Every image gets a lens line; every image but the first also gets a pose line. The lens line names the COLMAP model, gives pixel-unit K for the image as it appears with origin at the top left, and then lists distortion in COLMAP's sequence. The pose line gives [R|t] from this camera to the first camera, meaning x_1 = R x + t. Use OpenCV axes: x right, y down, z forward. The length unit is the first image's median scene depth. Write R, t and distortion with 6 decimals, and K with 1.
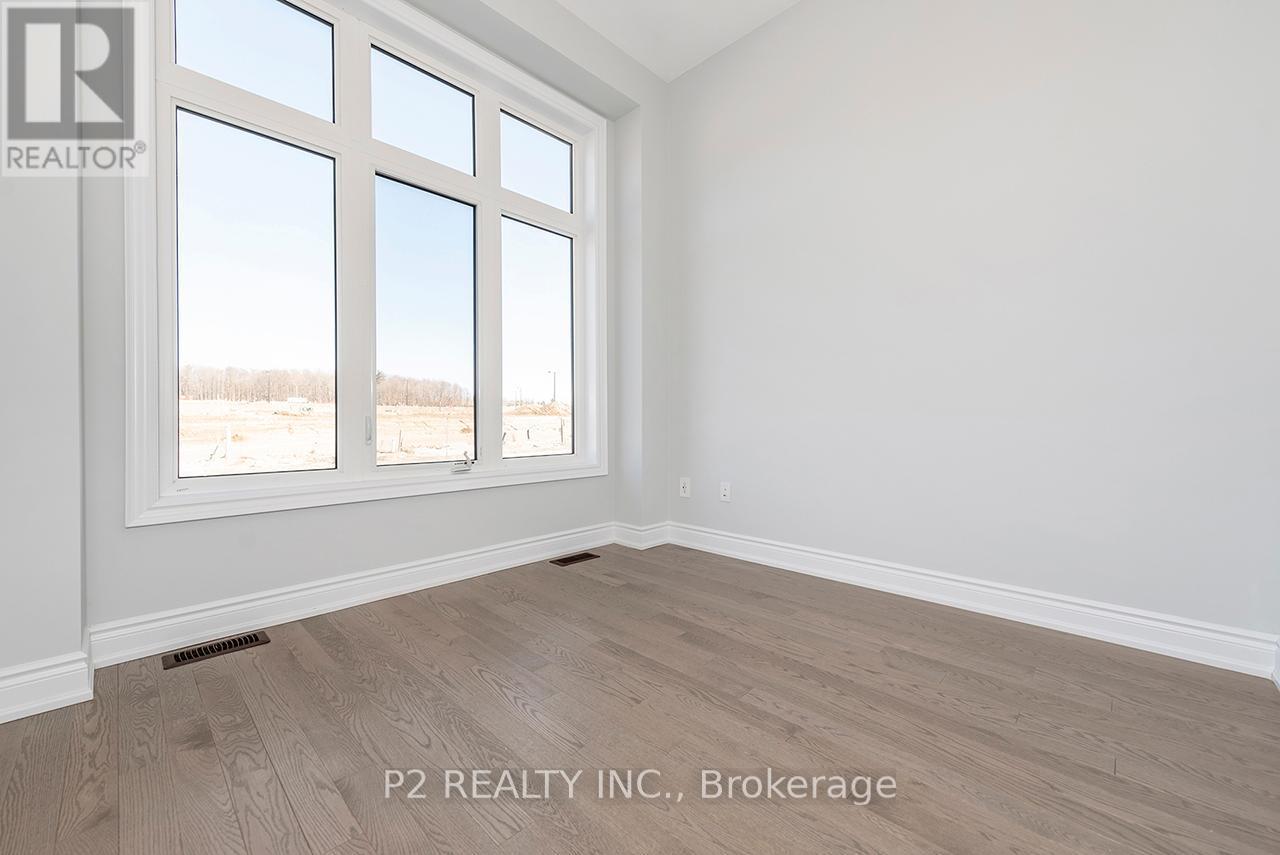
lens RADIAL K [[507.2, 0, 640.0], [0, 507.2, 427.5], [0, 0, 1]] dist [0.005282, 0.000003]
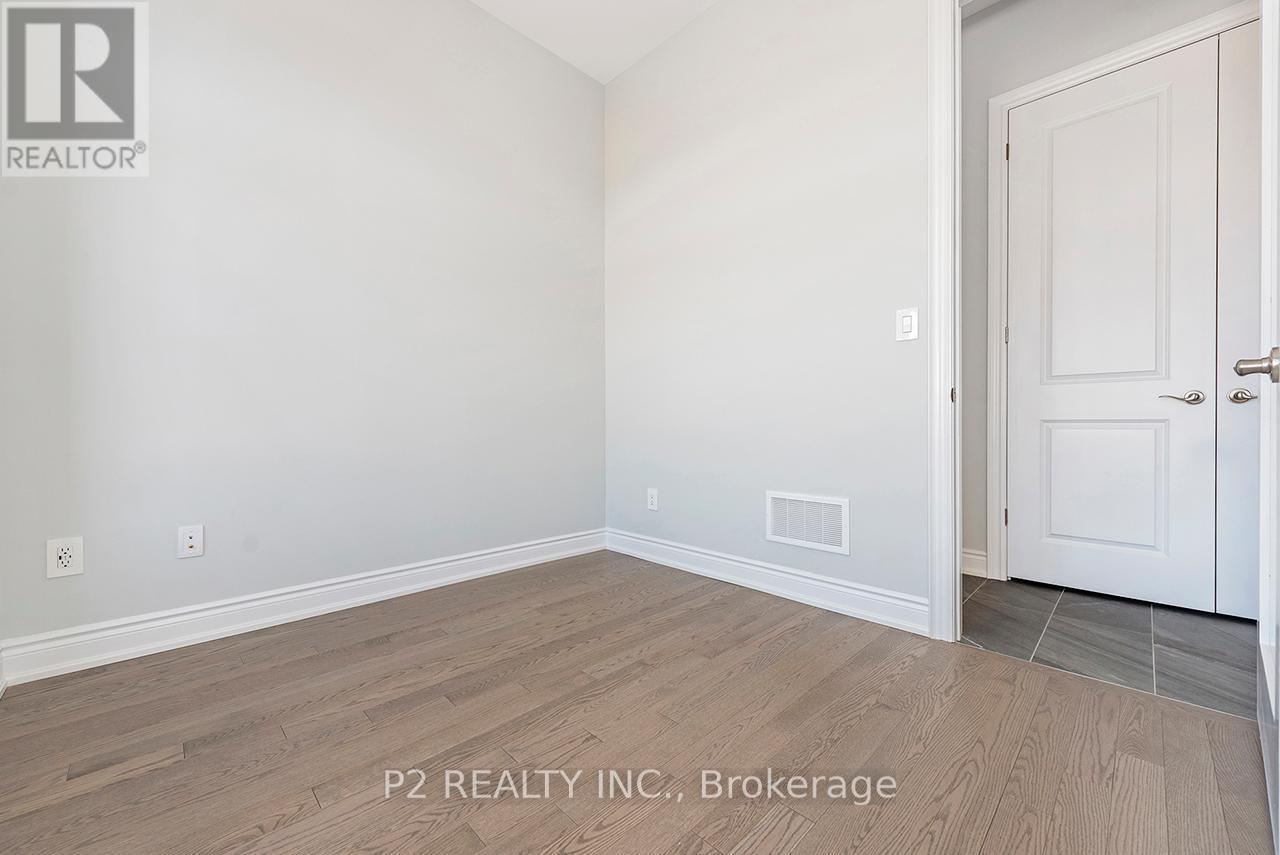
lens RADIAL K [[507.2, 0, 640.0], [0, 507.2, 427.5], [0, 0, 1]] dist [0.005282, 0.000003]
pose [[0.010508, -0.004970, 0.999932, -0.788159], [0.017221, 0.999840, 0.004789, -0.007859], [-0.999796, 0.017169, 0.010592, 0.788845]]
